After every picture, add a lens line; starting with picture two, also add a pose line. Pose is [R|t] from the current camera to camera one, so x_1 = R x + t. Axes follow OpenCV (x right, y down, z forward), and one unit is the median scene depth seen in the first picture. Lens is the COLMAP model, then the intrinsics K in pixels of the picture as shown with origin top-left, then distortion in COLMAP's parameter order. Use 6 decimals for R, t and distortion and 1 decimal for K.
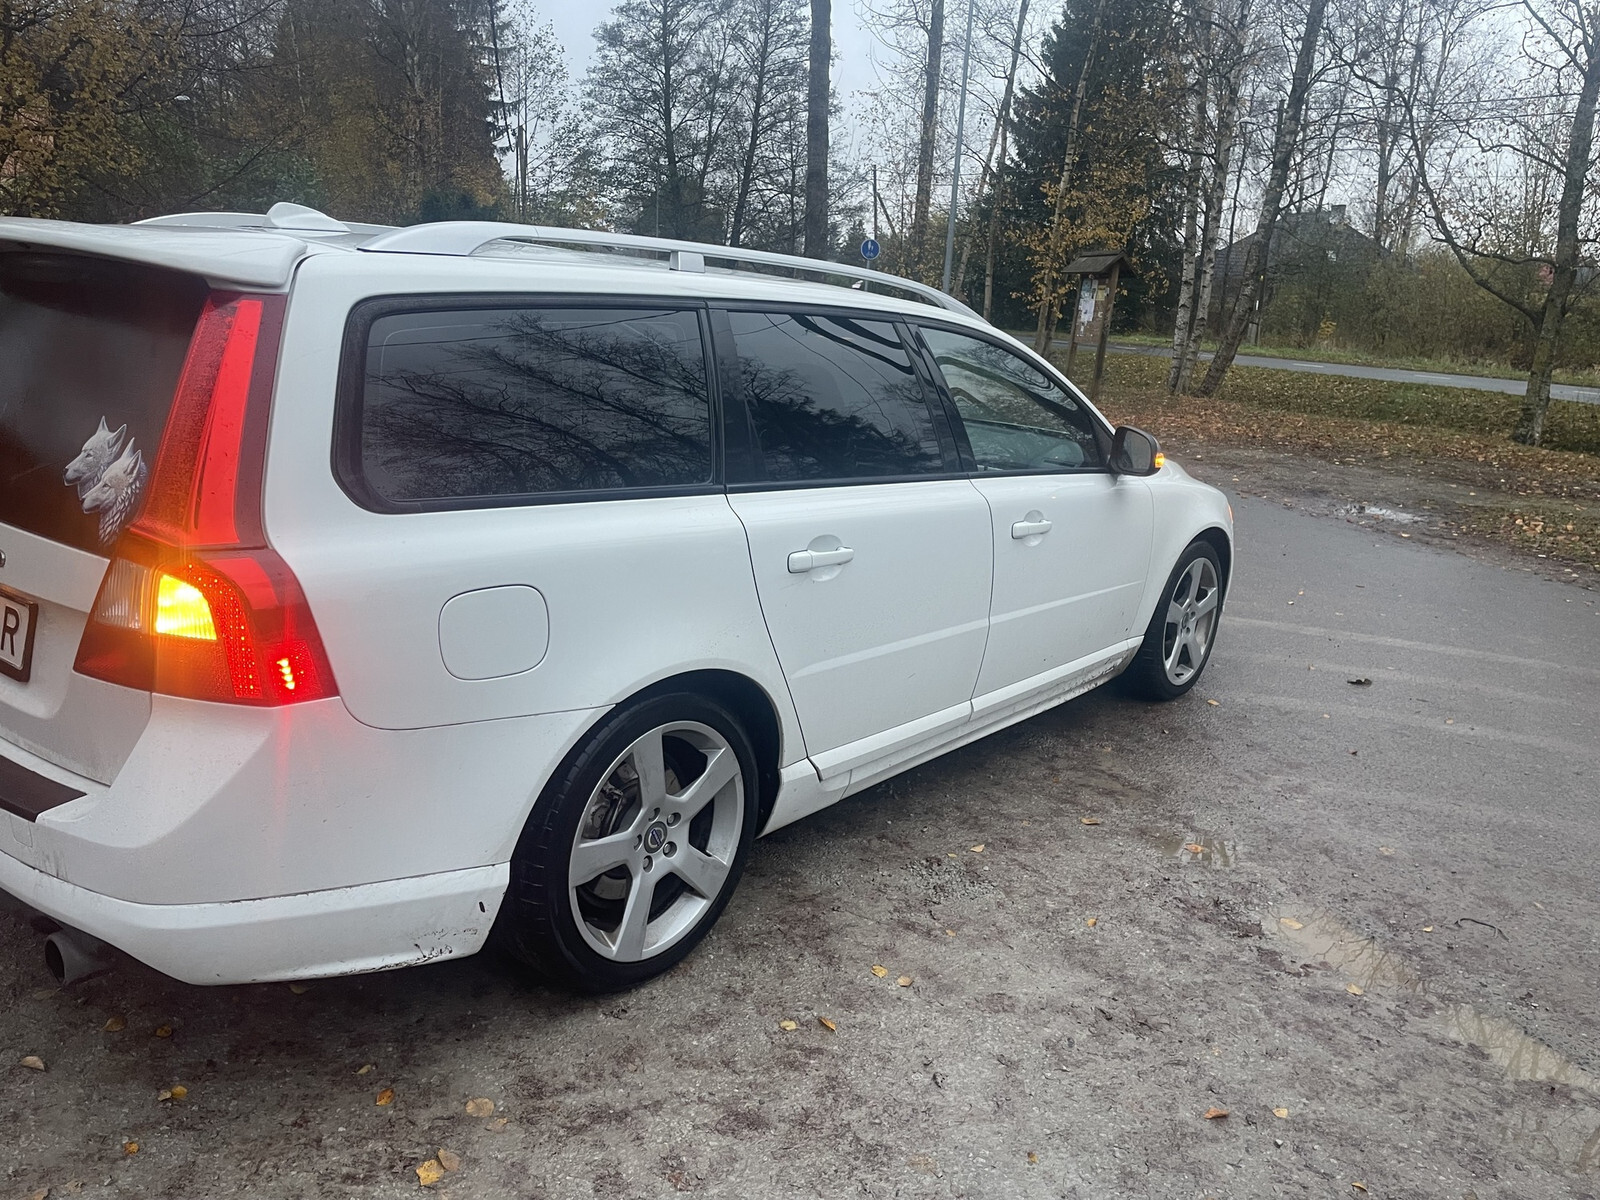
lens RADIAL K [[1221.9, 0, 807.1], [0, 1221.9, 607.2], [0, 0, 1]] dist [0.106724, -0.137649]
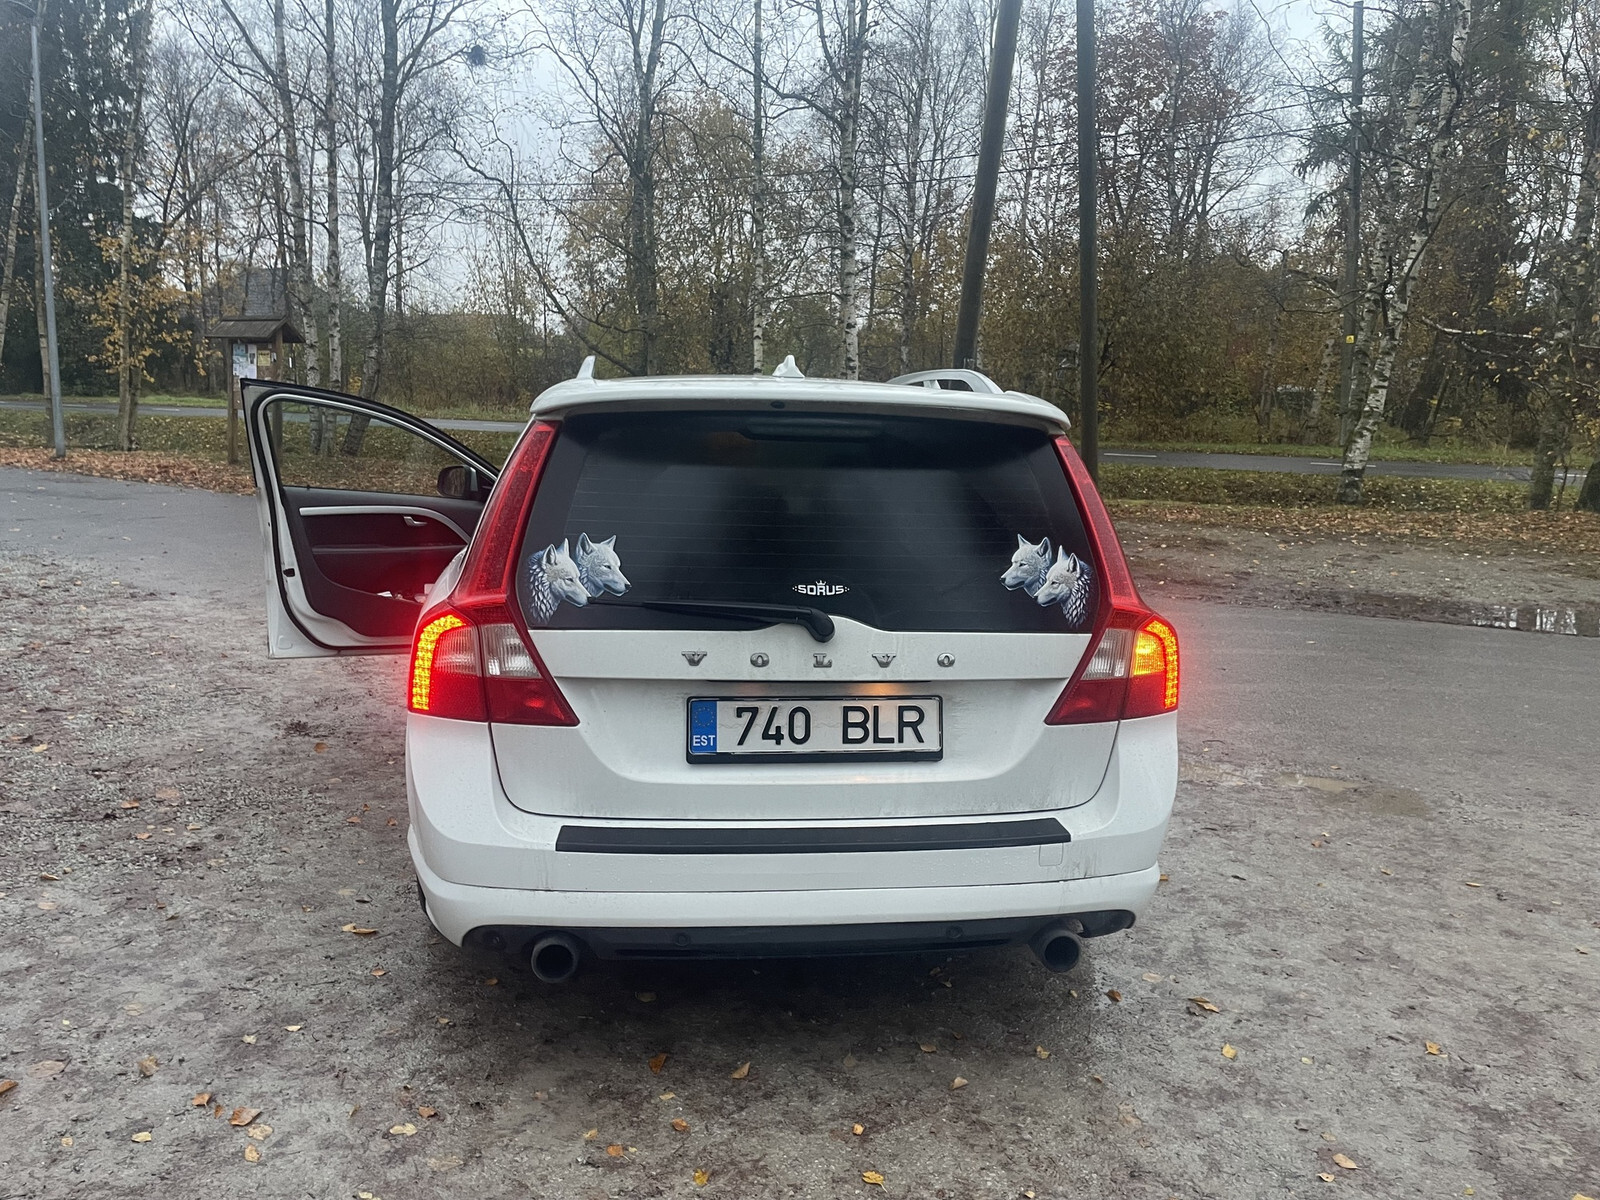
lens RADIAL K [[1221.9, 0, 807.1], [0, 1221.9, 607.2], [0, 0, 1]] dist [0.106724, -0.137649]
pose [[0.692427, -0.165439, 0.702264, -1.447760], [0.192548, 0.980426, 0.041117, -0.152812], [-0.695321, 0.106749, 0.710728, 0.204752]]
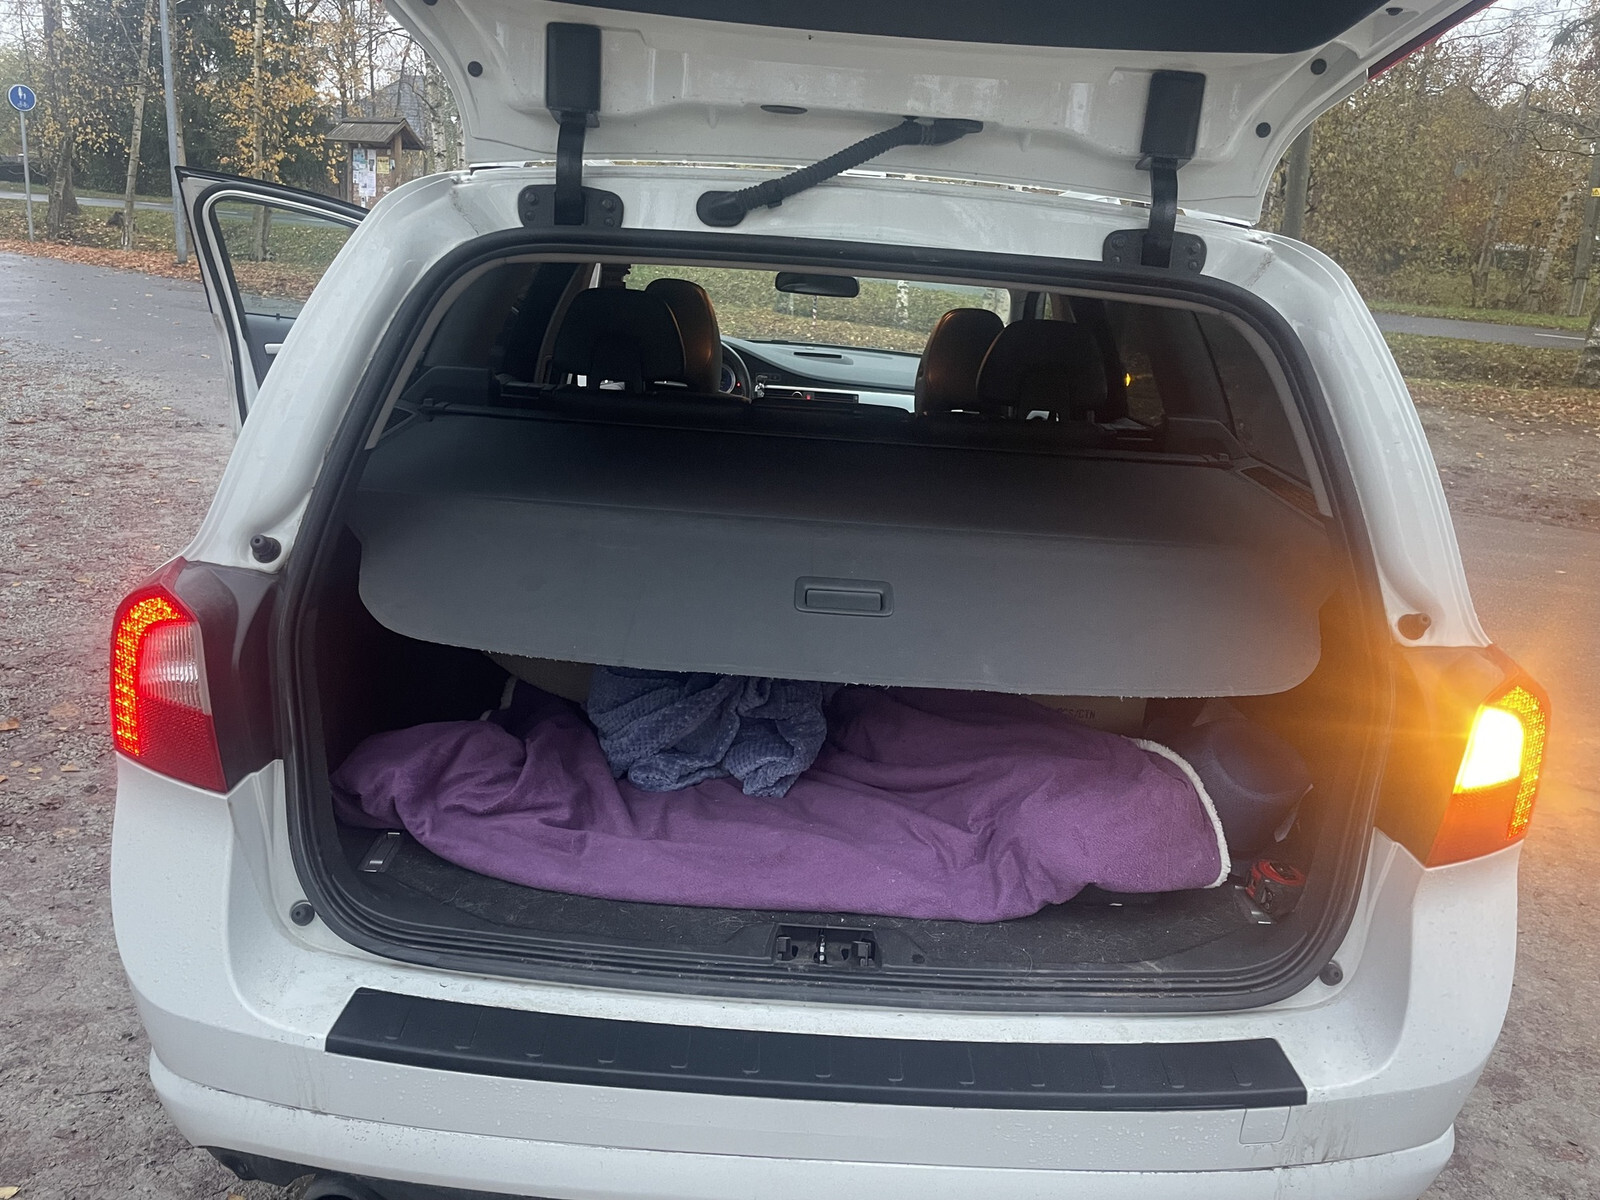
lens RADIAL K [[1221.9, 0, 807.1], [0, 1221.9, 607.2], [0, 0, 1]] dist [0.106724, -0.137649]
pose [[0.777633, -0.196818, 0.597117, -1.028801], [0.135612, 0.979889, 0.146376, -0.199713], [-0.613919, -0.032851, 0.788685, 0.537451]]
